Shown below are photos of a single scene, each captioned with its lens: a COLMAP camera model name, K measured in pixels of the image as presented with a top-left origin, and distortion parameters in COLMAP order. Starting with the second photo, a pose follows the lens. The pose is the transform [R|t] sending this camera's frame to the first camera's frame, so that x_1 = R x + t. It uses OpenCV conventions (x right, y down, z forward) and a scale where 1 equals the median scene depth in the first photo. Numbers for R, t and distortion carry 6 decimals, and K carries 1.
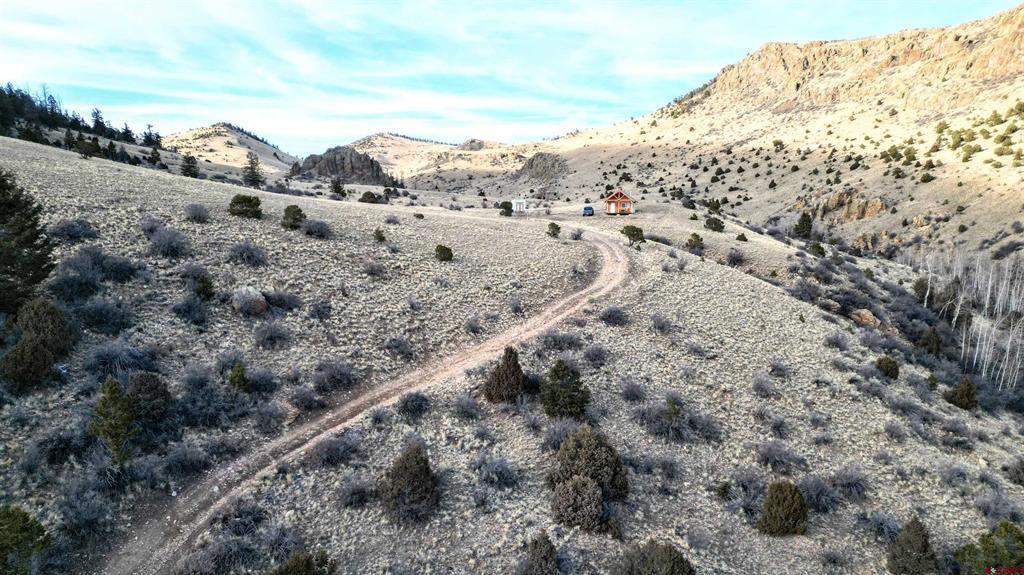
lens RADIAL K [[717.8, 0, 491.1], [0, 717.8, 354.6], [0, 0, 1]] dist [0.083090, -0.072961]
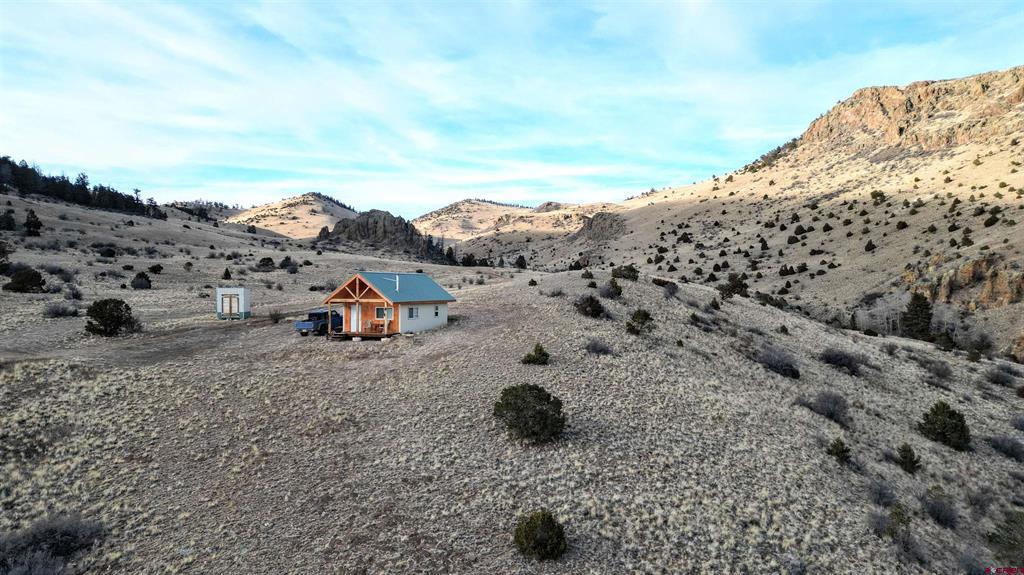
lens RADIAL K [[713.7, 0, 490.5], [0, 713.7, 288.7], [0, 0, 1]] dist [0.080383, -0.067301]
pose [[0.990243, -0.001739, -0.139337, 0.110888], [-0.022153, 0.985241, -0.169734, -0.059901], [0.137576, 0.171164, 0.975590, 0.243699]]
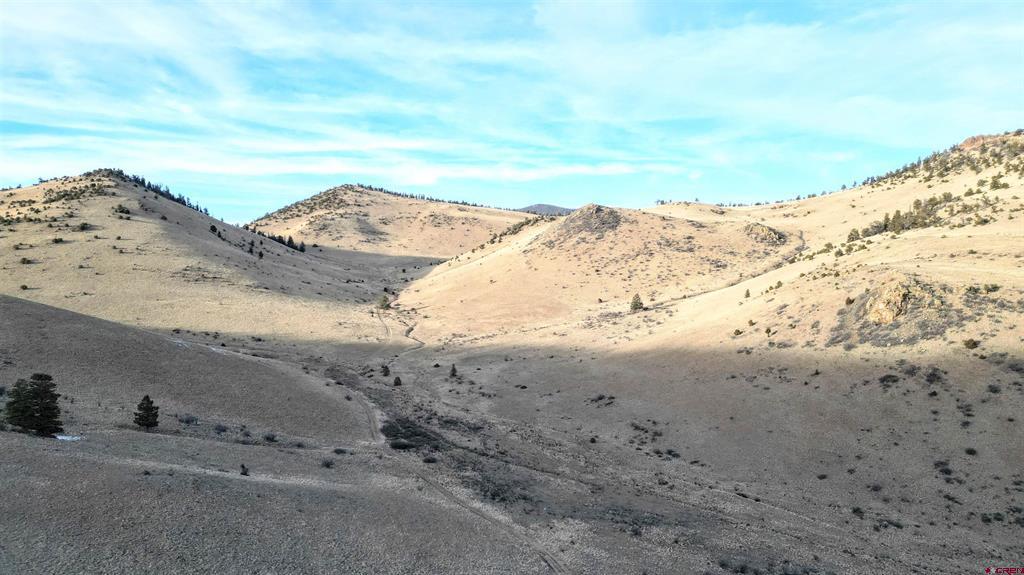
lens RADIAL K [[733.9, 0, 512.0], [0, 733.9, 287.5], [0, 0, 1]] dist [0.085429, -0.071434]
pose [[0.984693, -0.004205, 0.174245, -0.682905], [0.029518, 0.989291, -0.142940, -0.577574], [-0.171778, 0.145895, 0.974272, 1.687211]]
